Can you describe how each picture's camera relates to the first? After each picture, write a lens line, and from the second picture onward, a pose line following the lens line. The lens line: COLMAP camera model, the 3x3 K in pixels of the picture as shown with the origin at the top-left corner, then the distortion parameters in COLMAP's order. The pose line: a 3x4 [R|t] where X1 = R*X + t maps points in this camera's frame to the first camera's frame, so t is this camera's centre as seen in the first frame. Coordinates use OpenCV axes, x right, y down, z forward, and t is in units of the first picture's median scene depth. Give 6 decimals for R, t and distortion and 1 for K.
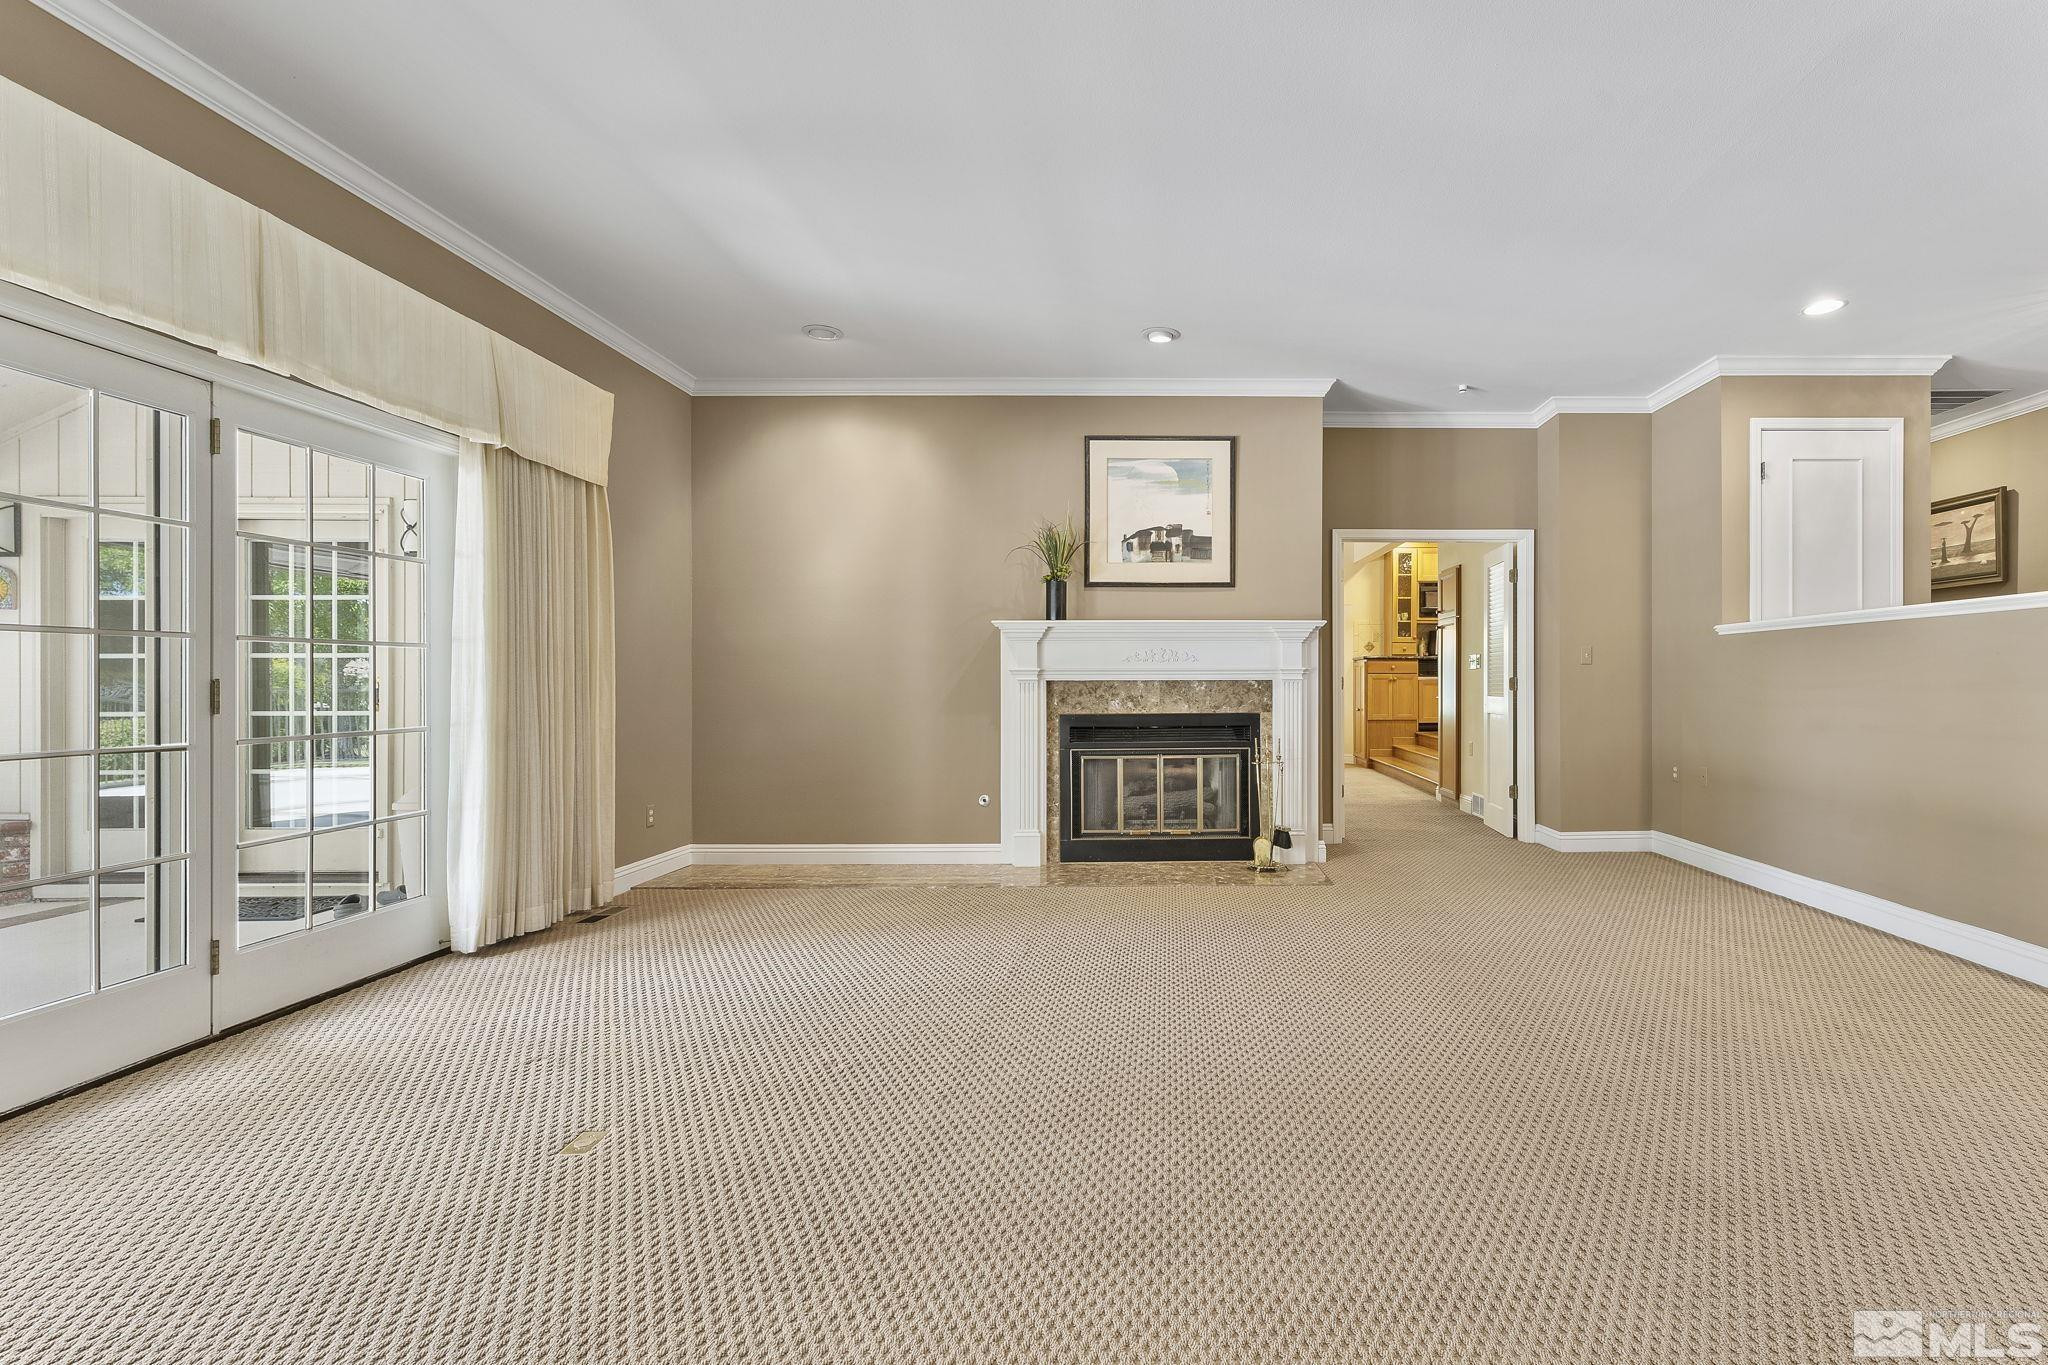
lens RADIAL K [[886.1, 0, 1175.0], [0, 886.1, 679.9], [0, 0, 1]] dist [0.001080, 0.000017]
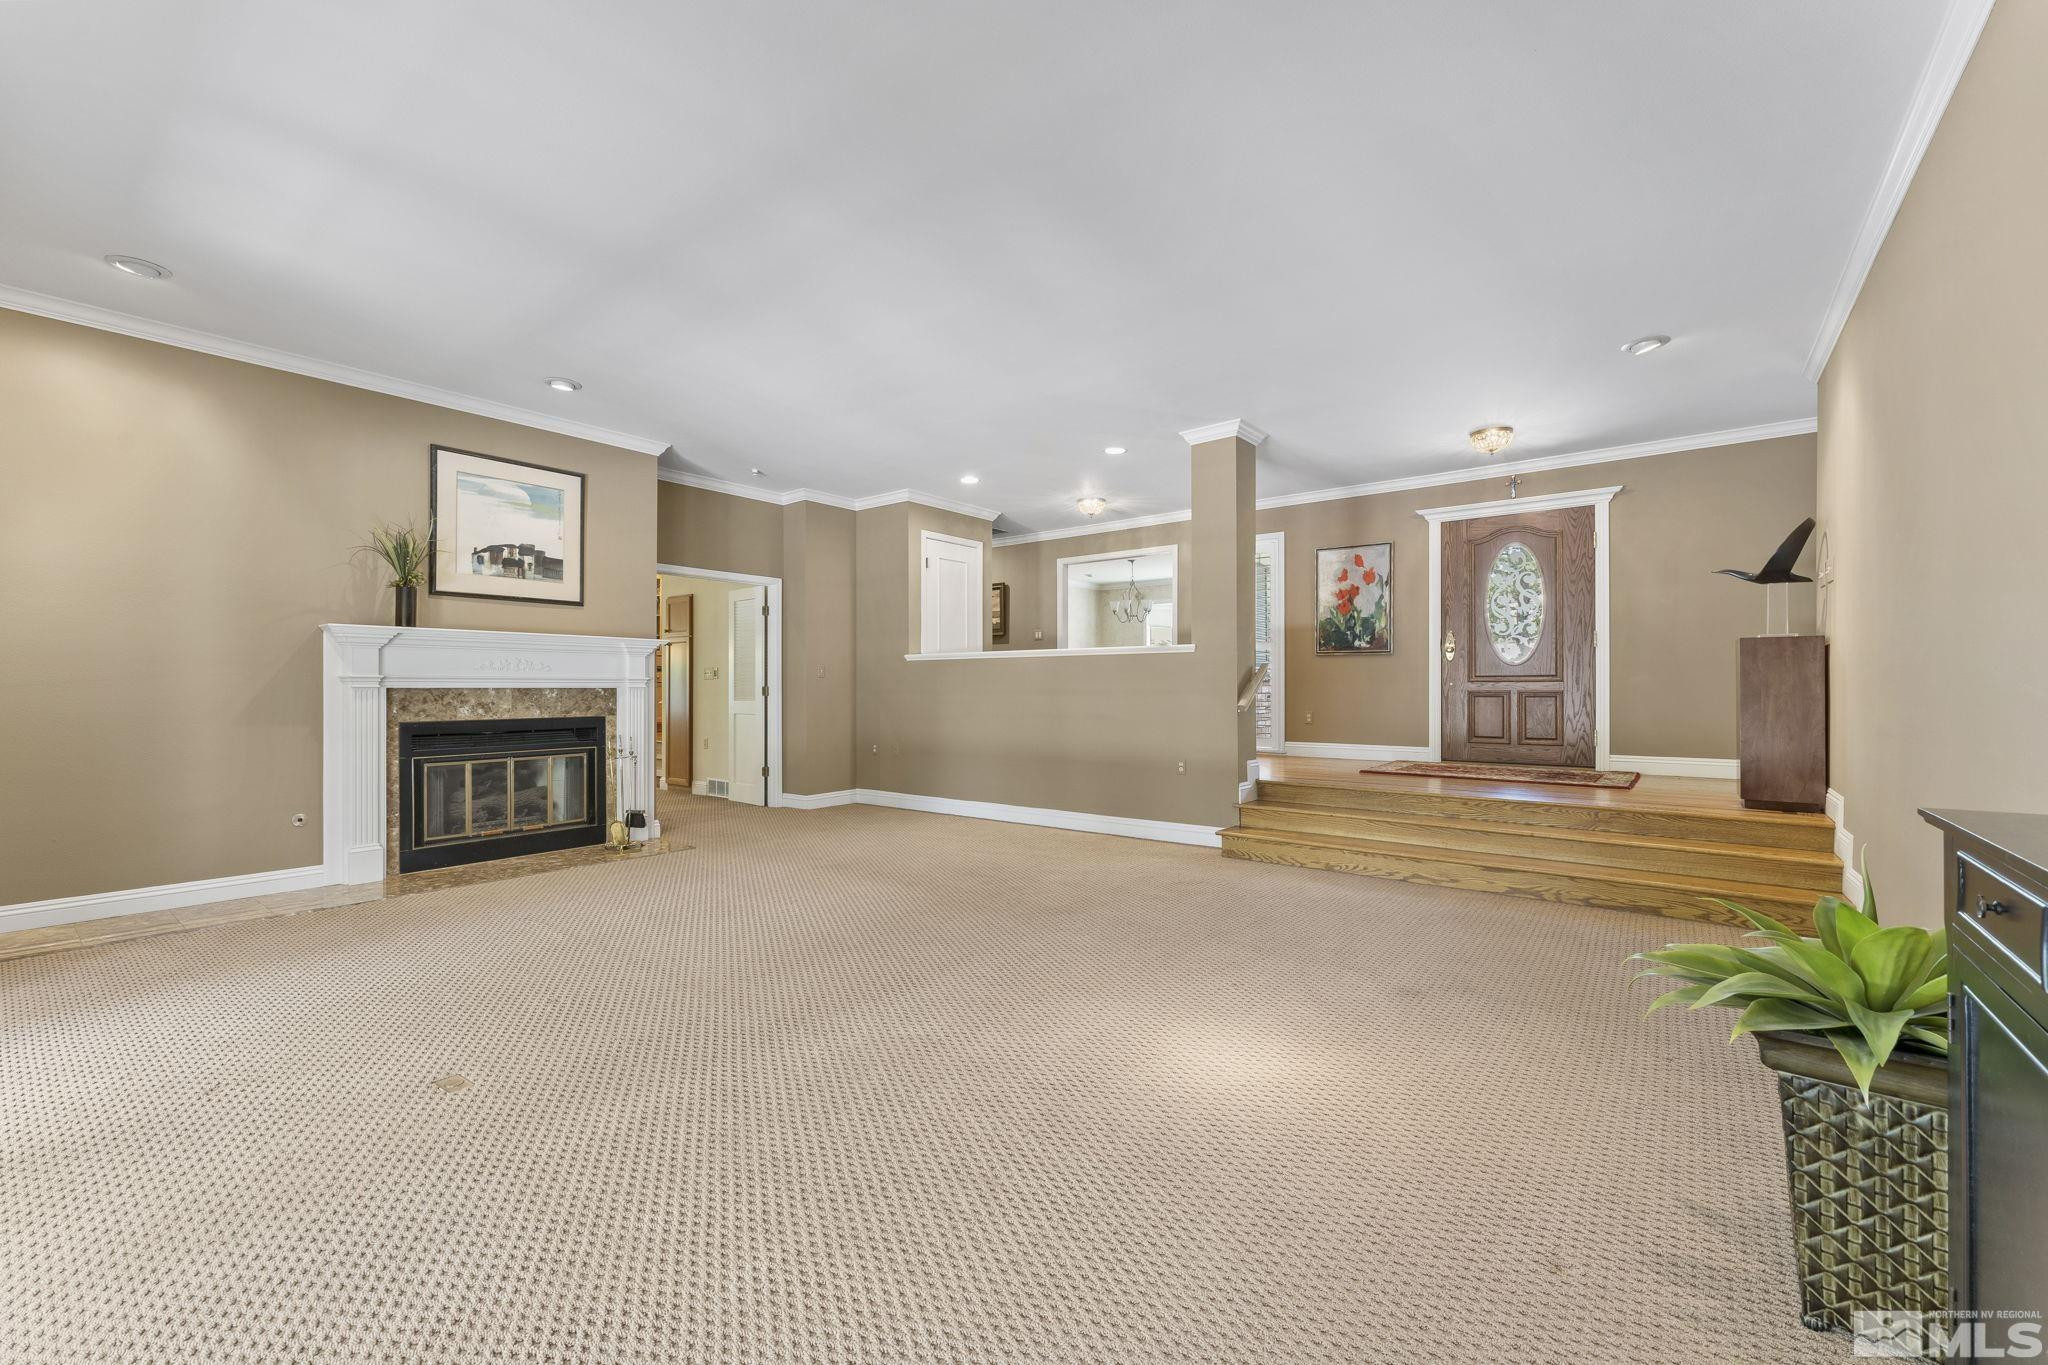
lens RADIAL K [[837.7, 0, 1012.5], [0, 837.7, 681.9], [0, 0, 1]] dist [-0.000133, -0.000328]
pose [[0.632709, 0.007758, 0.774351, -0.417809], [-0.002519, 0.999965, -0.007961, -0.000245], [-0.774386, 0.003086, 0.632707, -0.108310]]
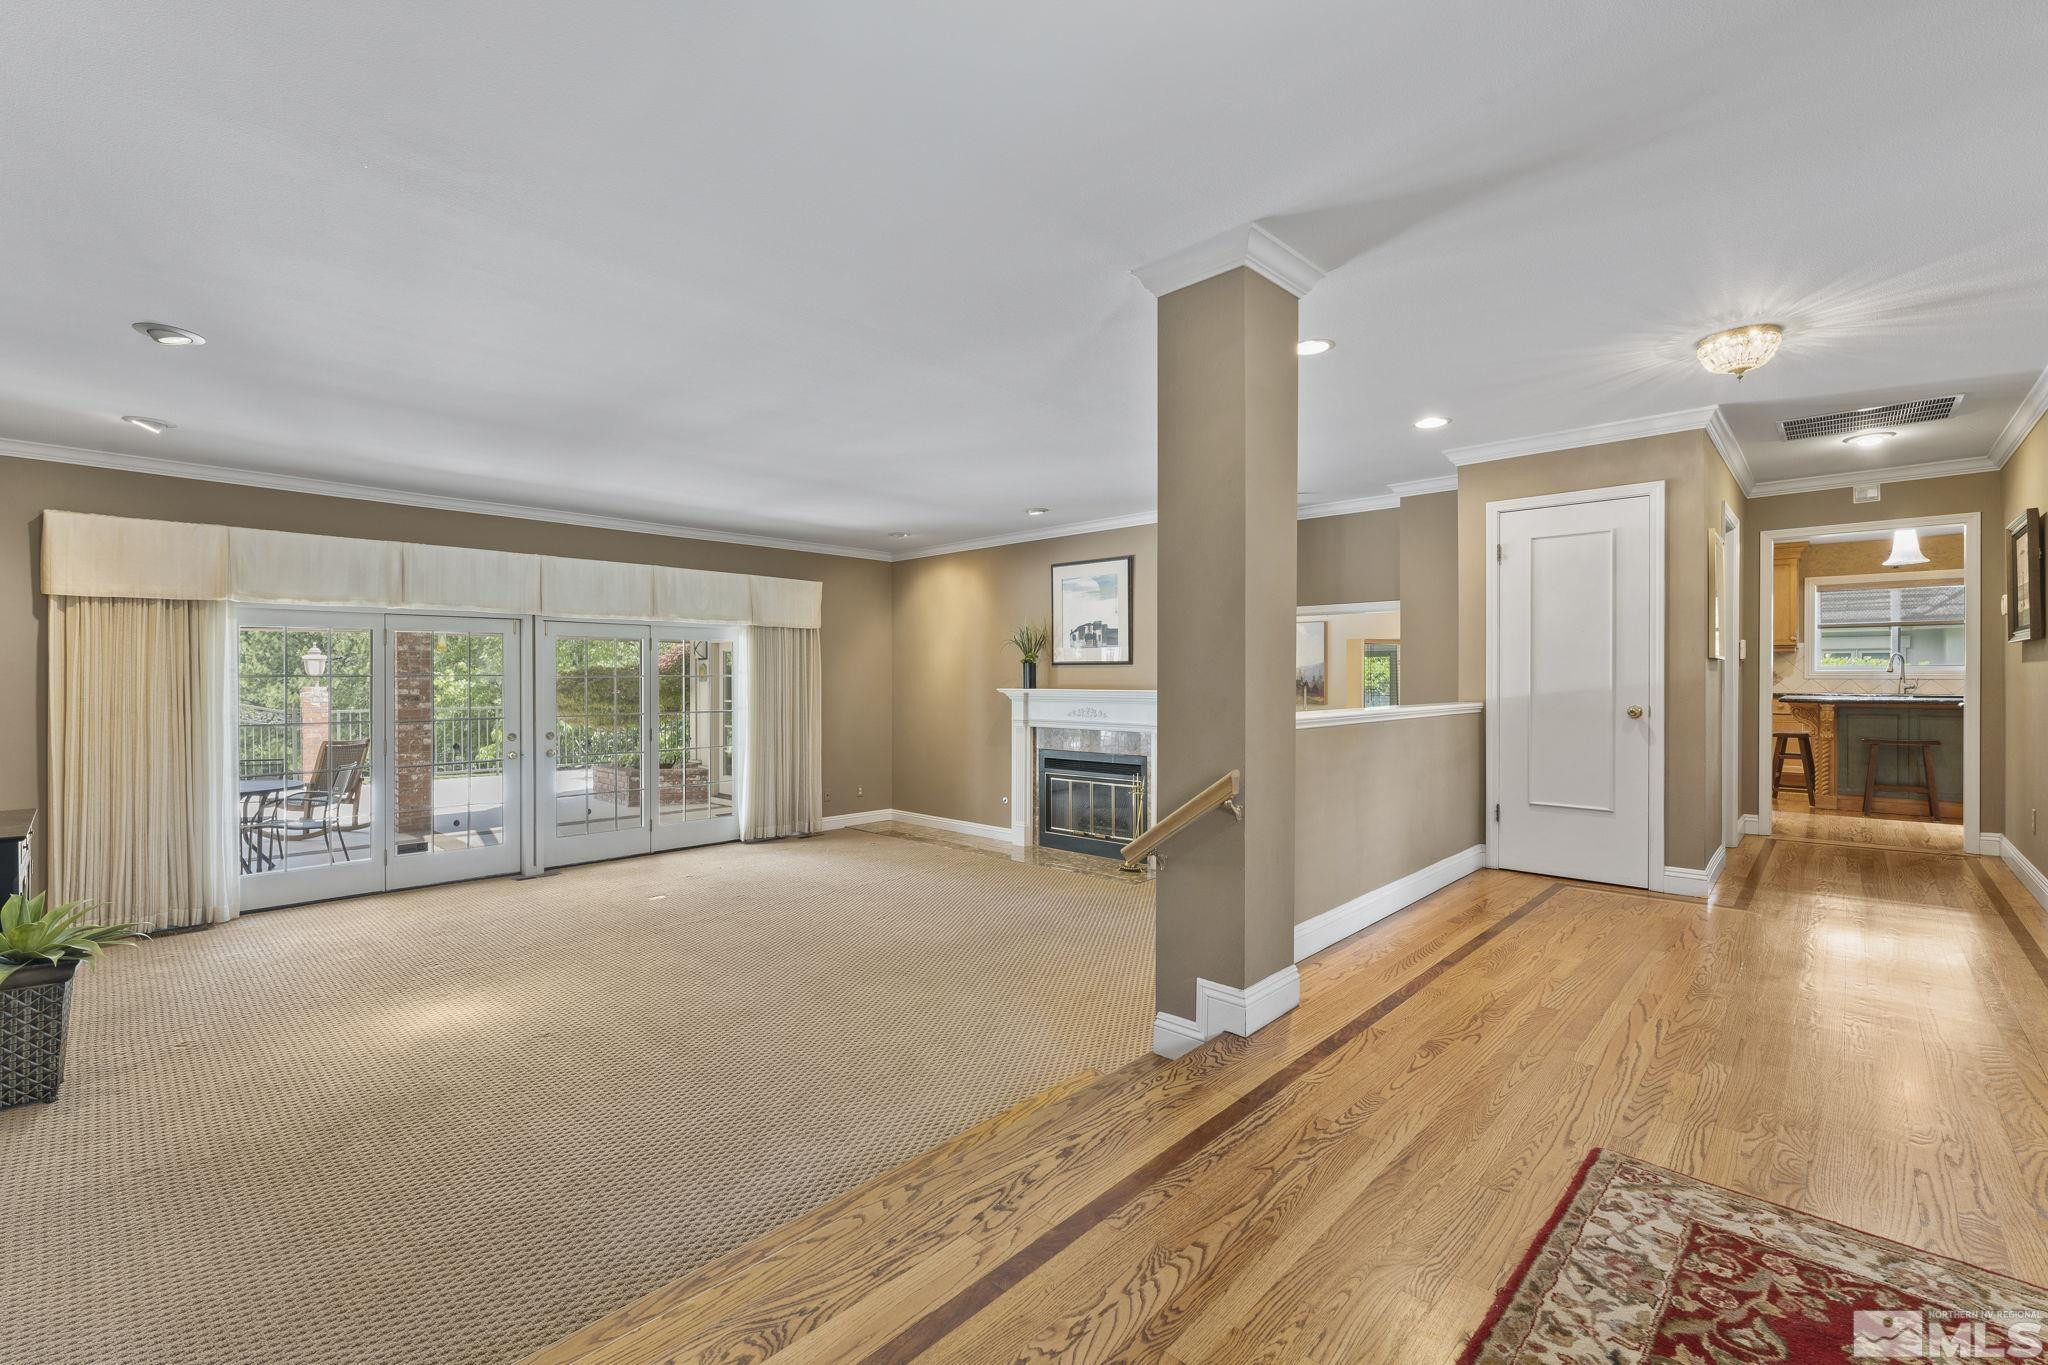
lens RADIAL K [[883.3, 0, 1024.0], [0, 883.3, 682.5], [0, 0, 1]] dist [-0.000736, -0.000133]
pose [[0.719089, 0.003741, -0.694908, 0.909832], [0.003065, 0.999959, 0.008555, -0.088692], [0.694912, -0.008281, 0.719047, -0.112747]]
